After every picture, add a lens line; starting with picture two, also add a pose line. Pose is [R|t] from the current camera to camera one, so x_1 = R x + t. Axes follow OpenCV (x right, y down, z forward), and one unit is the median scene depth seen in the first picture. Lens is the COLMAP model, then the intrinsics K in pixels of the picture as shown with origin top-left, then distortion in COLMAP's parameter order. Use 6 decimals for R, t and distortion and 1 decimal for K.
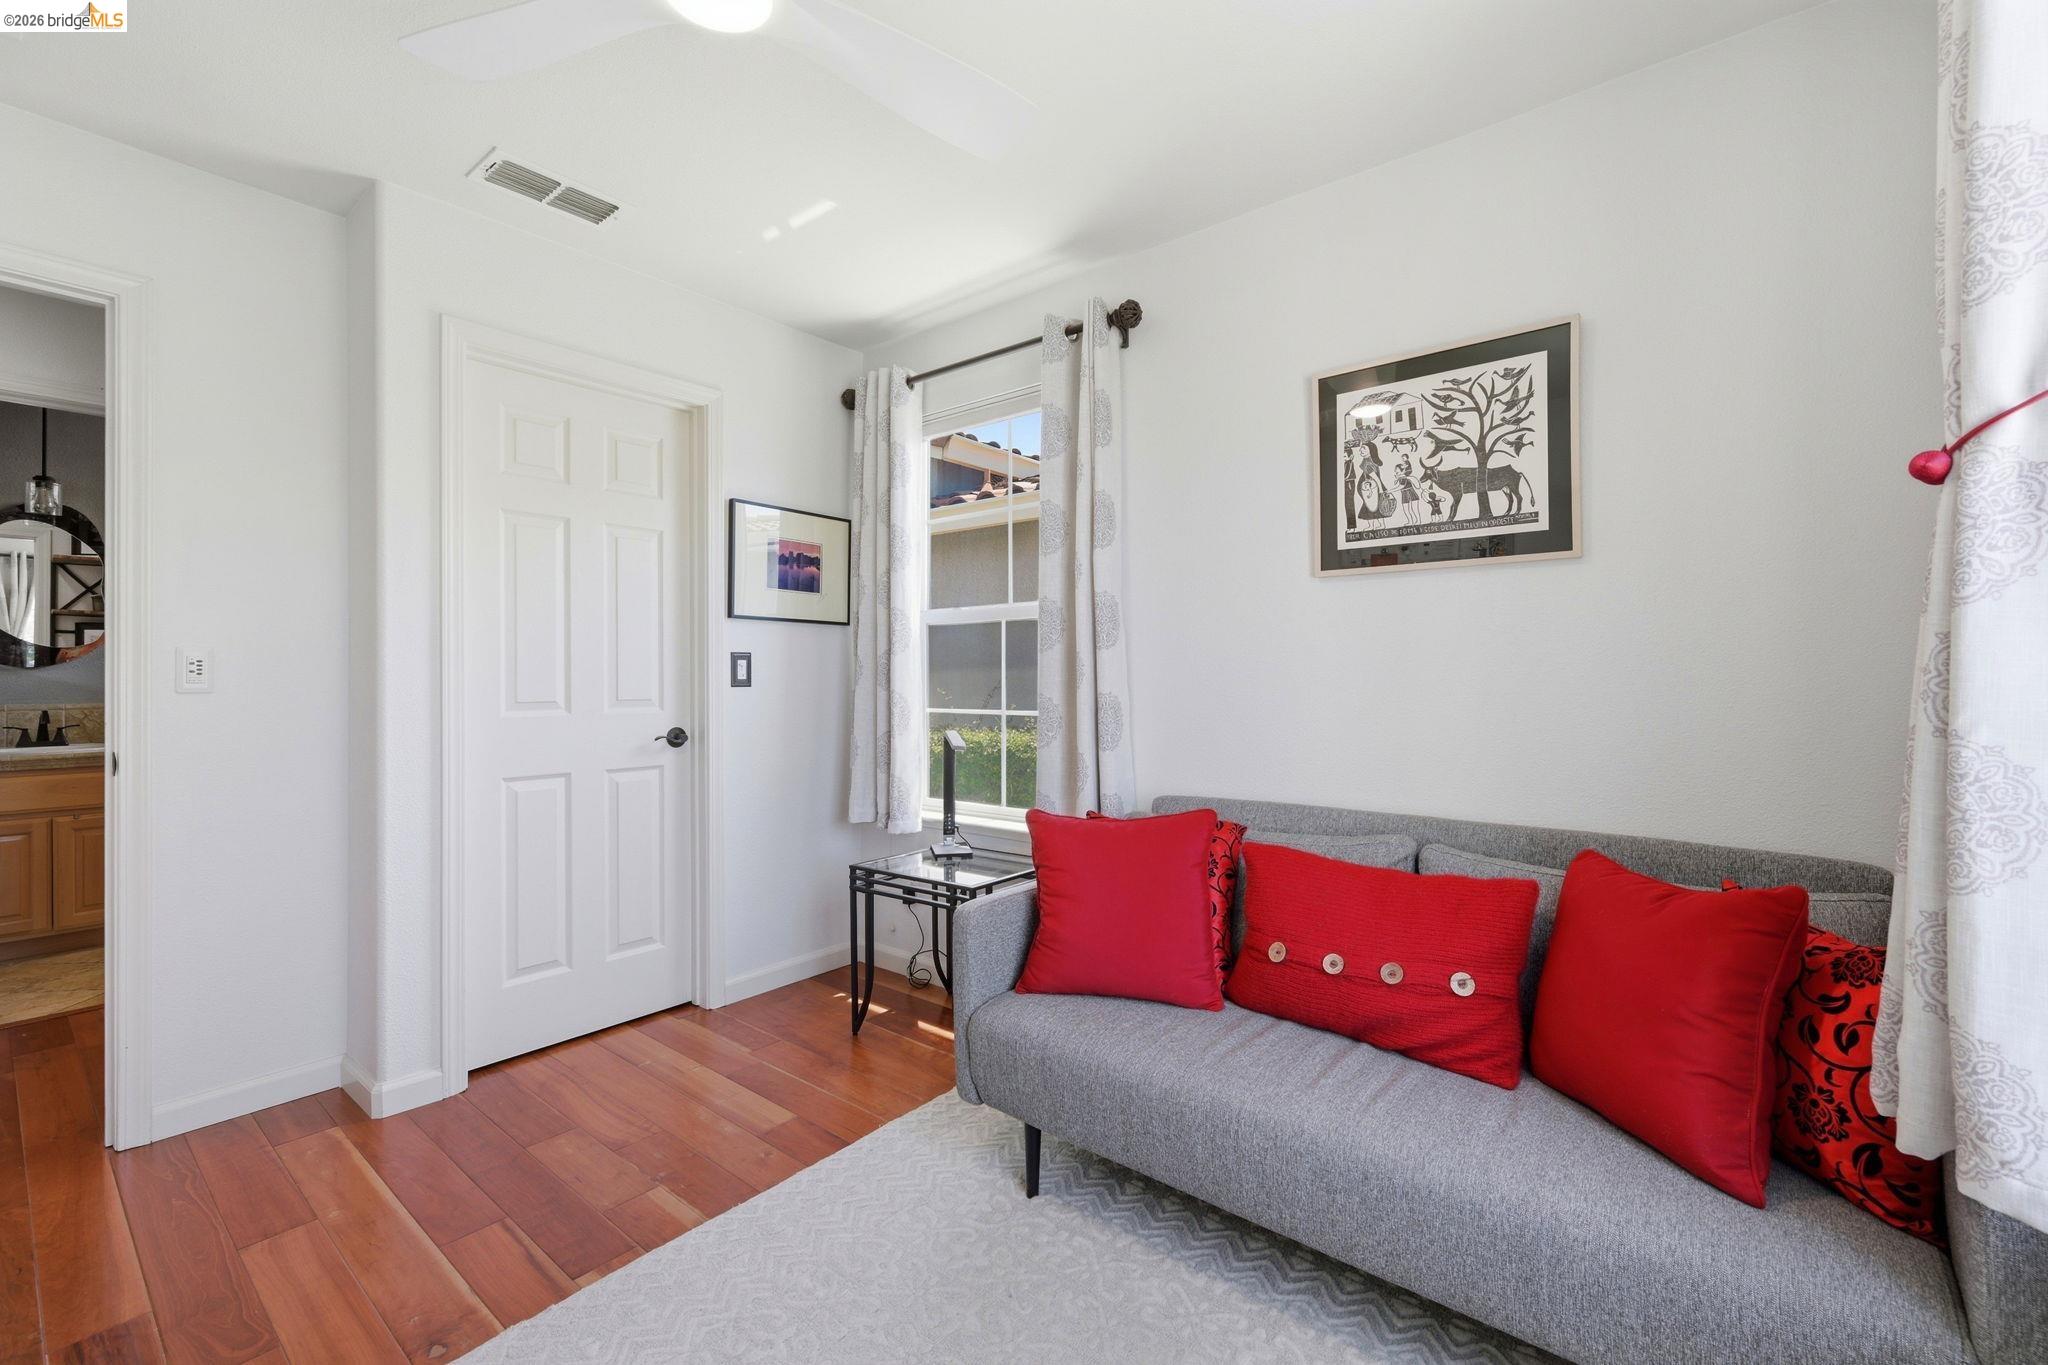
lens RADIAL K [[865.5, 0, 1025.2], [0, 865.5, 682.6], [0, 0, 1]] dist [-0.001340, 0.001094]
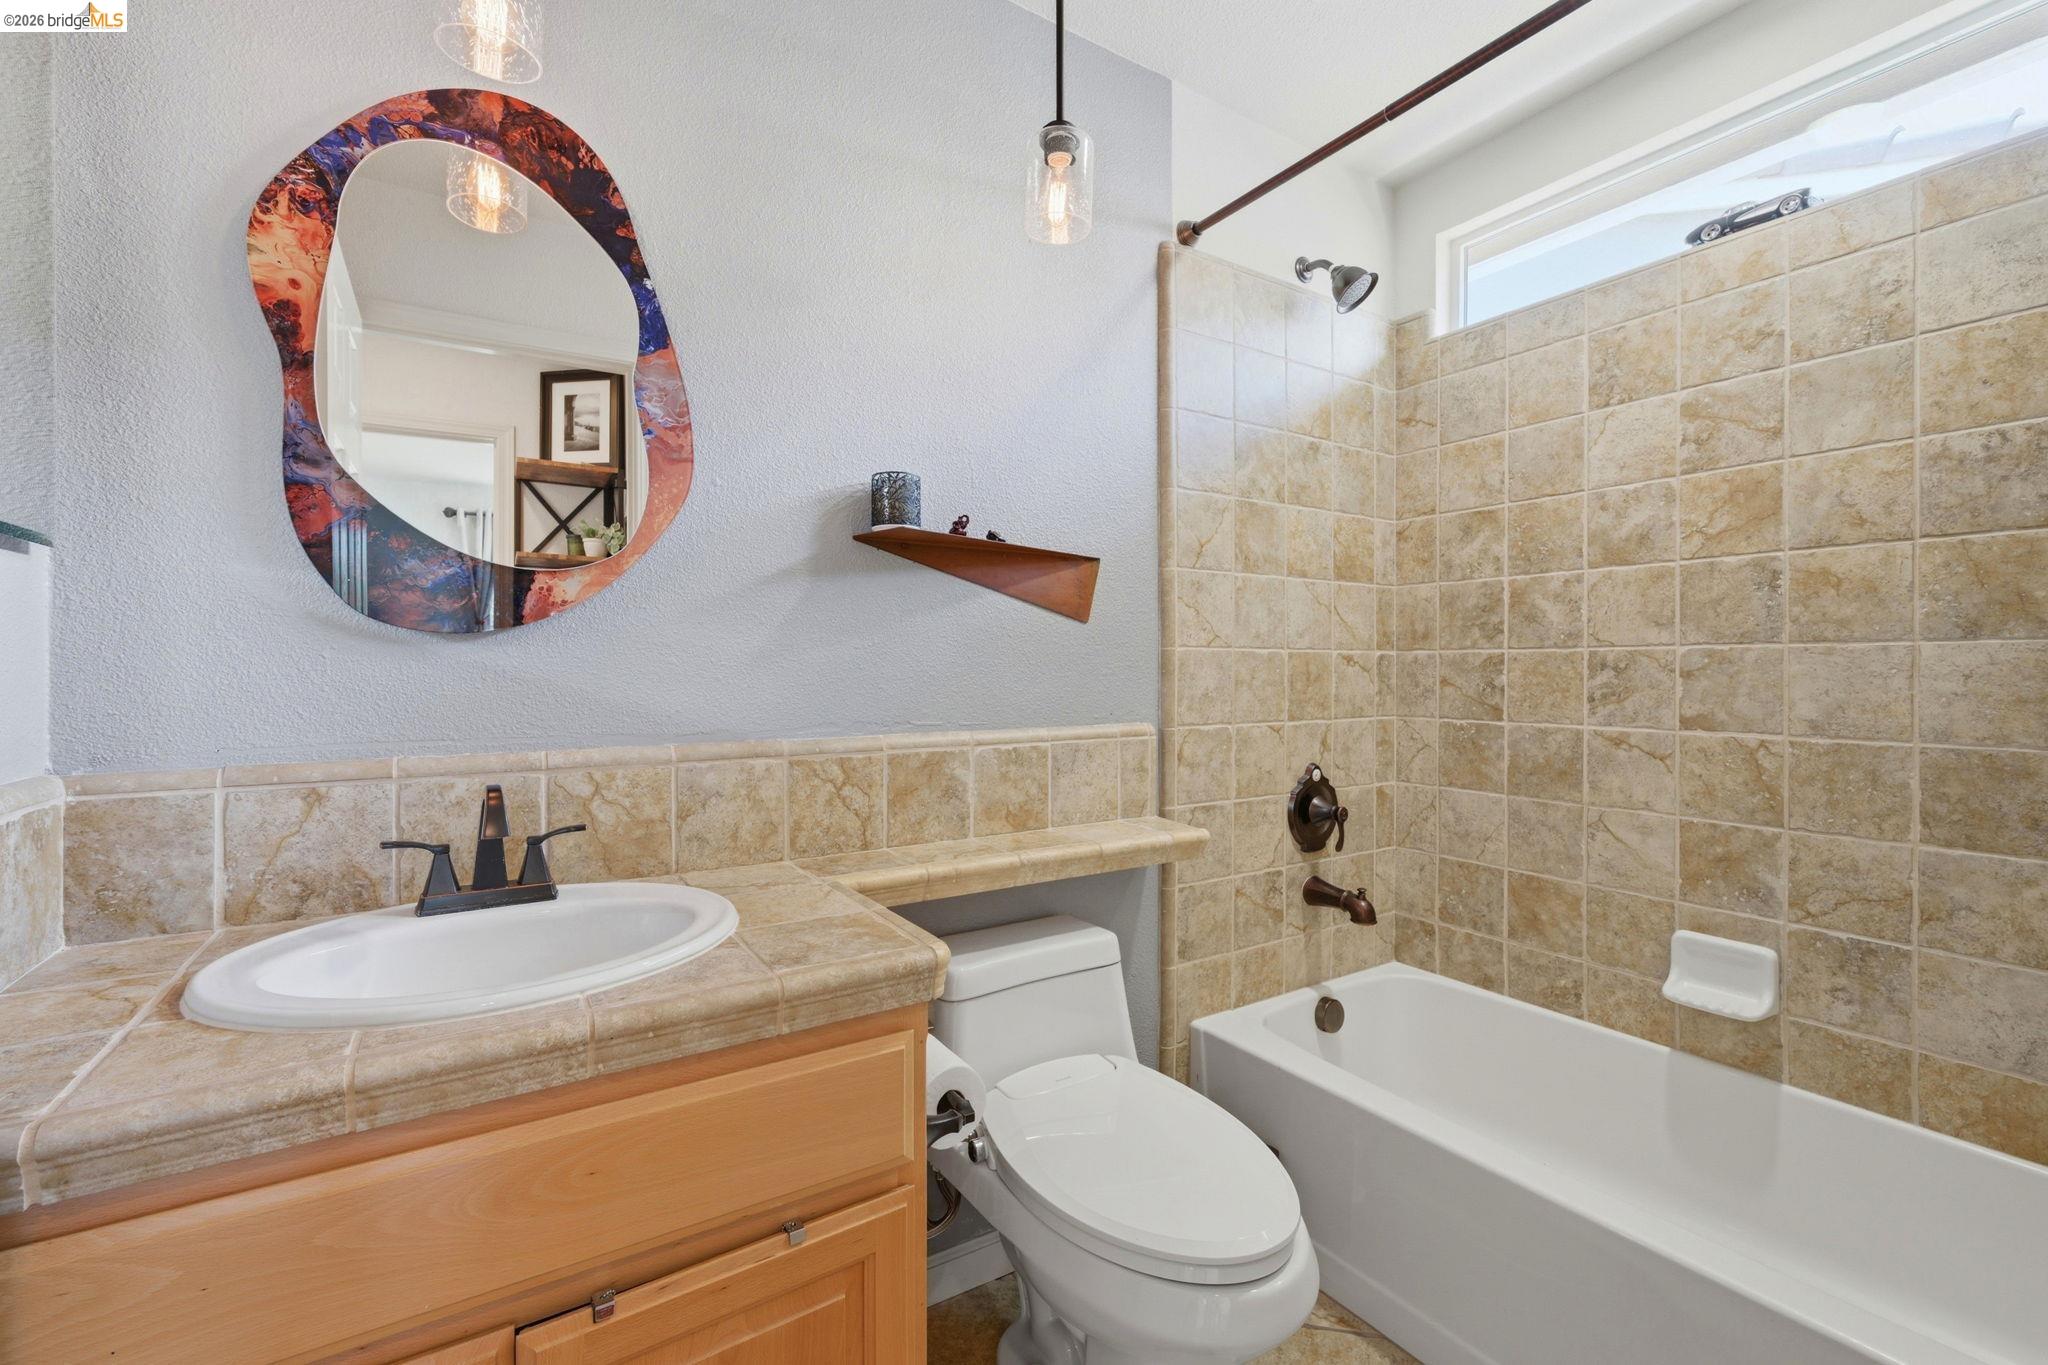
lens RADIAL K [[865.5, 0, 1022.8], [0, 865.5, 679.7], [0, 0, 1]] dist [-0.001340, 0.001094]
pose [[0.950475, -0.000154, -0.310802, -0.850693], [0.002488, 0.999972, 0.007111, -0.002173], [0.310792, -0.007532, 0.950448, 0.758452]]
